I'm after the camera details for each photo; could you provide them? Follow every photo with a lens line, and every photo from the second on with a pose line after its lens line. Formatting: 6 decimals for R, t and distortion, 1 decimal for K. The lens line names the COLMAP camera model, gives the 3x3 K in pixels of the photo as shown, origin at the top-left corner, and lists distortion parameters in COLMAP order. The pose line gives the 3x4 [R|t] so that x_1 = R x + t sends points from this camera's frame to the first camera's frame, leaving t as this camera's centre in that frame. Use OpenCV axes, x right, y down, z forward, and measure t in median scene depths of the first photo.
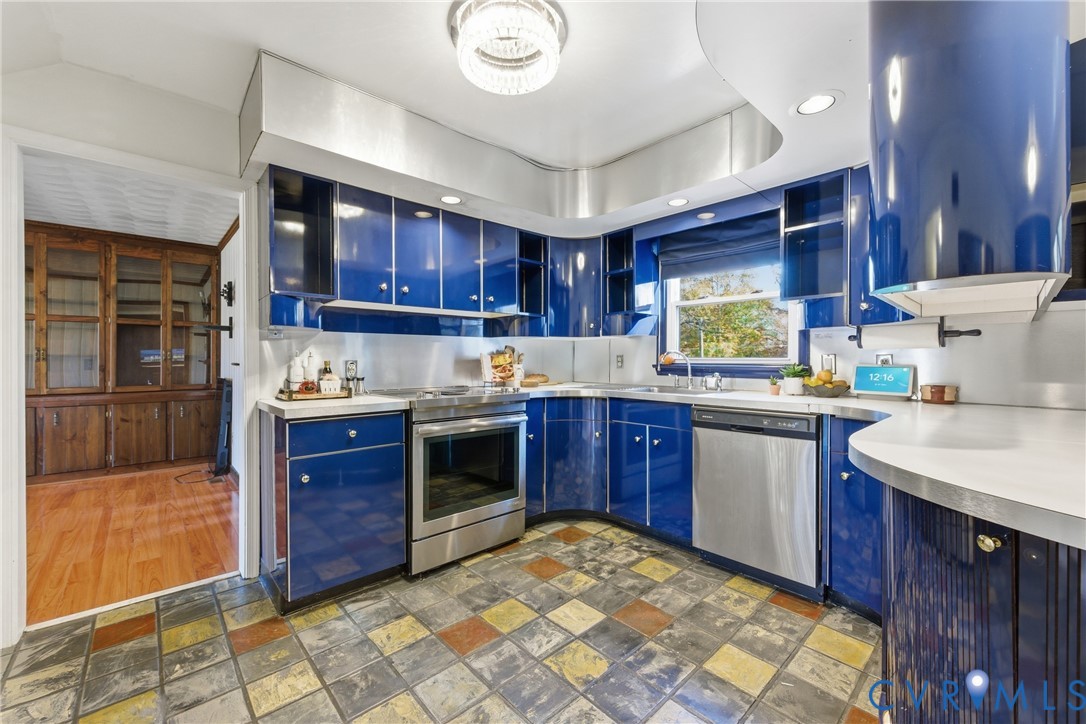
lens RADIAL K [[428.0, 0, 539.8], [0, 428.0, 361.9], [0, 0, 1]] dist [0.000462, -0.000107]
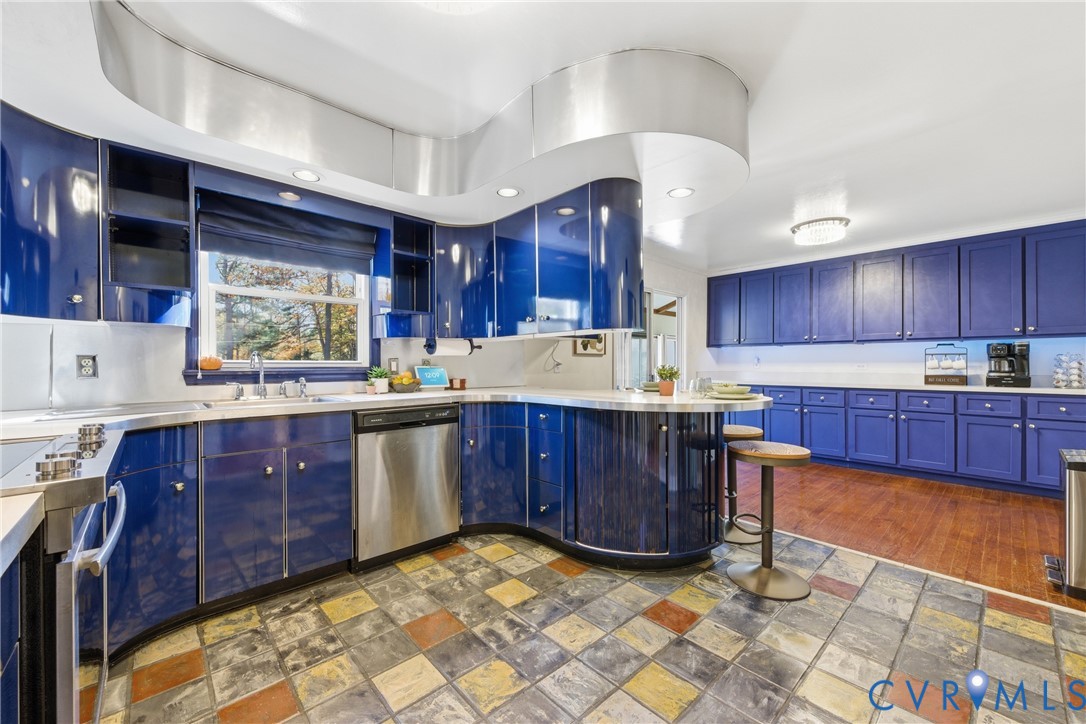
lens RADIAL K [[428.0, 0, 539.8], [0, 428.0, 361.9], [0, 0, 1]] dist [0.000462, -0.000107]
pose [[-0.000626, -0.000258, 1.000000, -0.691927], [0.005711, 0.999984, 0.000262, -0.006014], [-0.999983, 0.005711, -0.000624, 0.718554]]
